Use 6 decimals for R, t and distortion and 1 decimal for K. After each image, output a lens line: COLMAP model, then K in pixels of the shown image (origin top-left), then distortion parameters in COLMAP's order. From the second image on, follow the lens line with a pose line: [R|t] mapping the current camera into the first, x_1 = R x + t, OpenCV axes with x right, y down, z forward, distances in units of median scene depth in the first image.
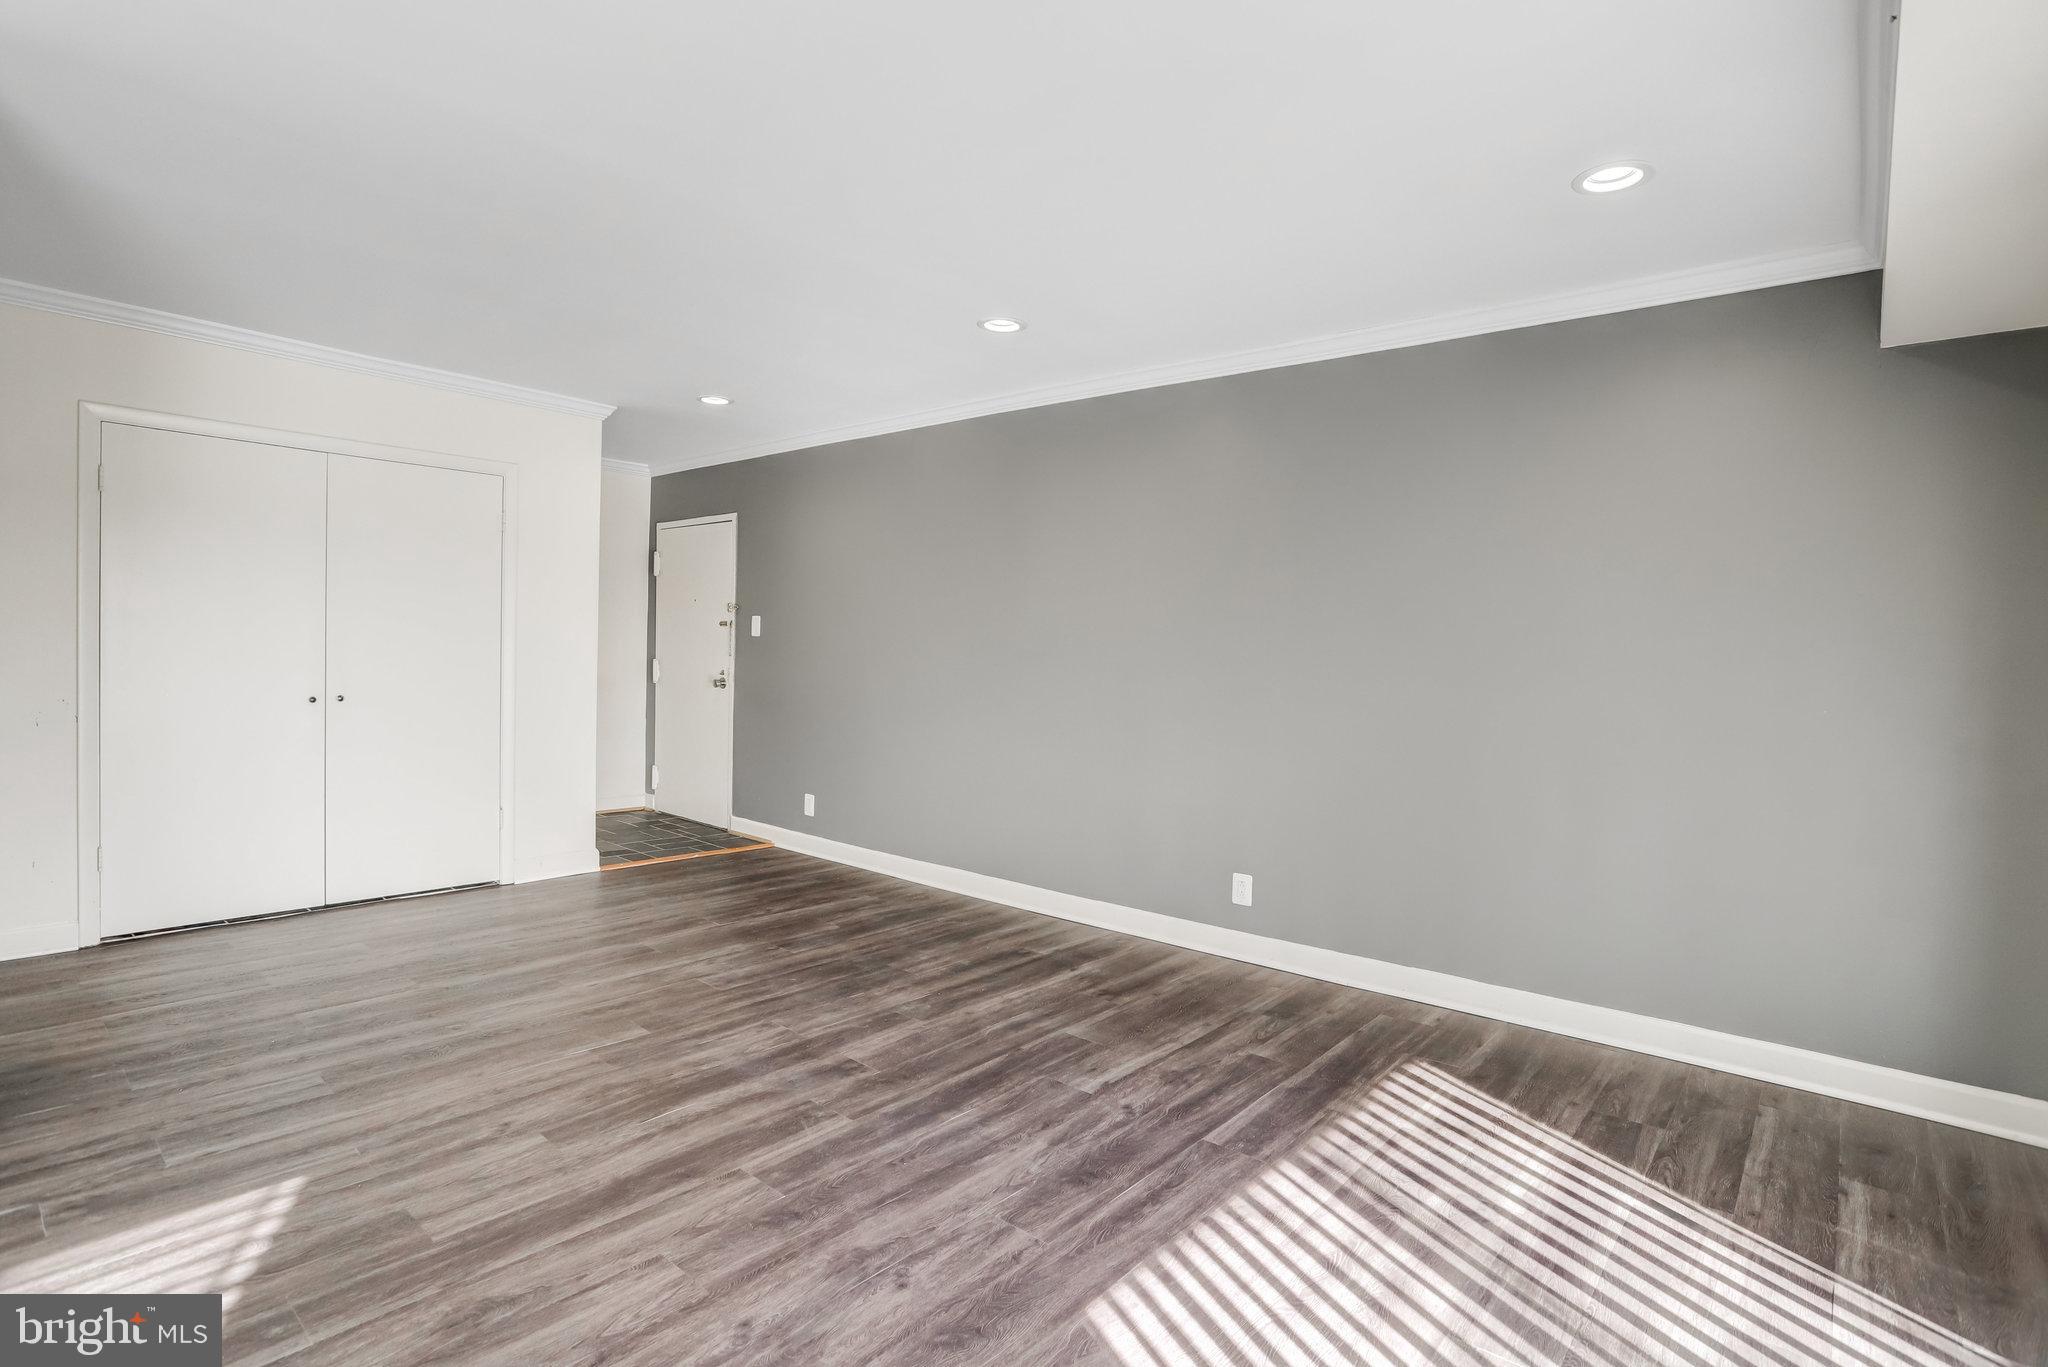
lens RADIAL K [[1012.9, 0, 1025.8], [0, 1012.9, 674.6], [0, 0, 1]] dist [-0.059656, 0.025998]
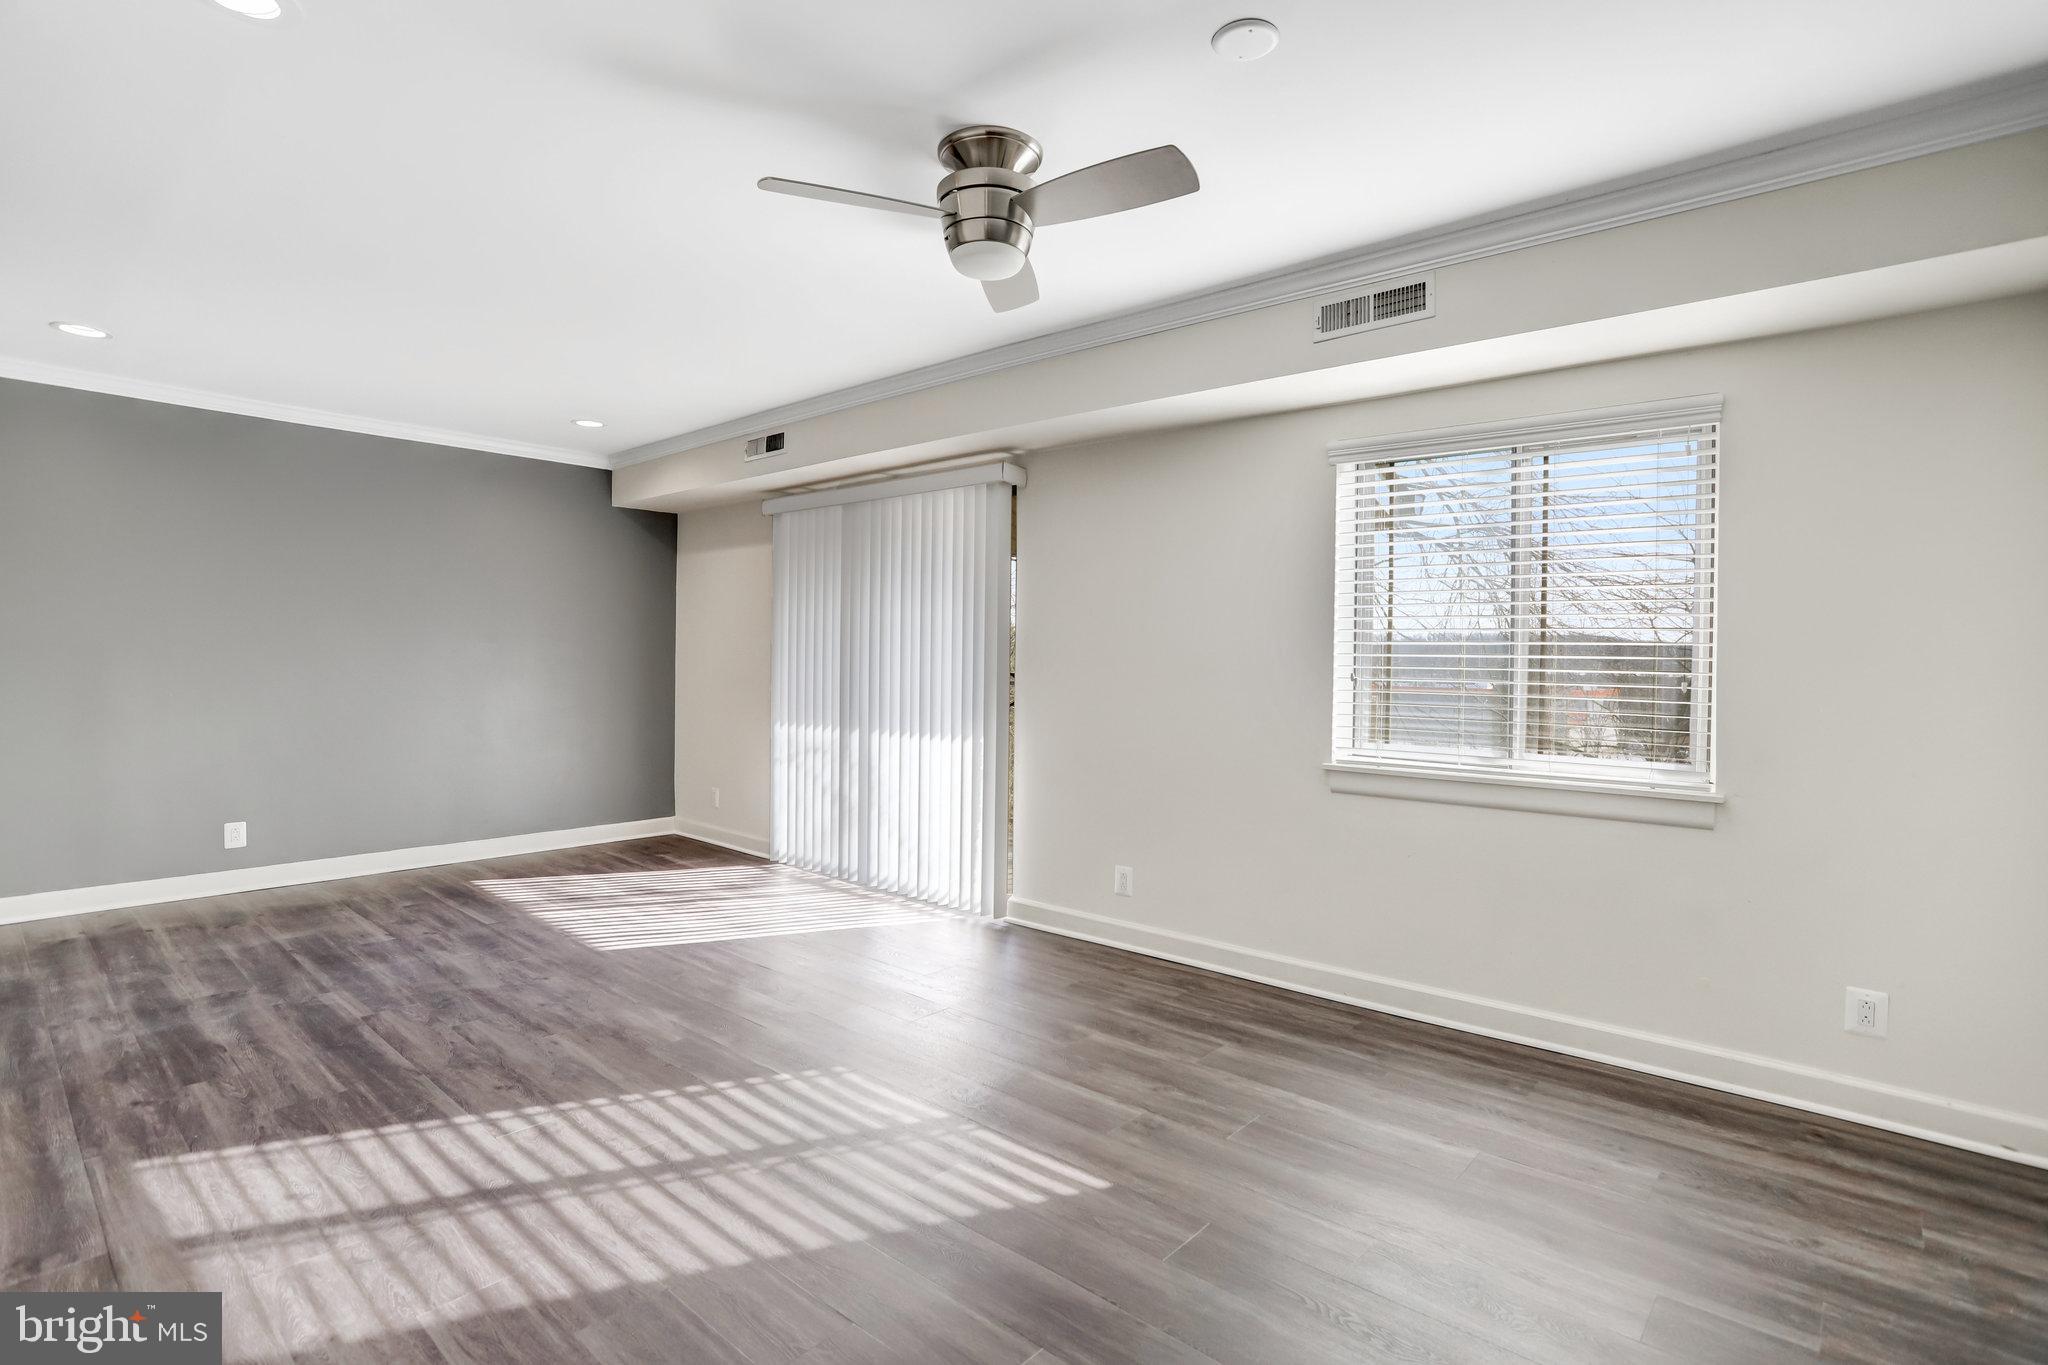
lens RADIAL K [[1012.9, 0, 1027.7], [0, 1012.9, 682.5], [0, 0, 1]] dist [-0.059656, 0.025998]
pose [[0.018917, -0.054301, 0.998345, -1.482089], [0.007702, 0.998502, 0.054163, -0.048623], [-0.999791, 0.006665, 0.019307, 0.006088]]
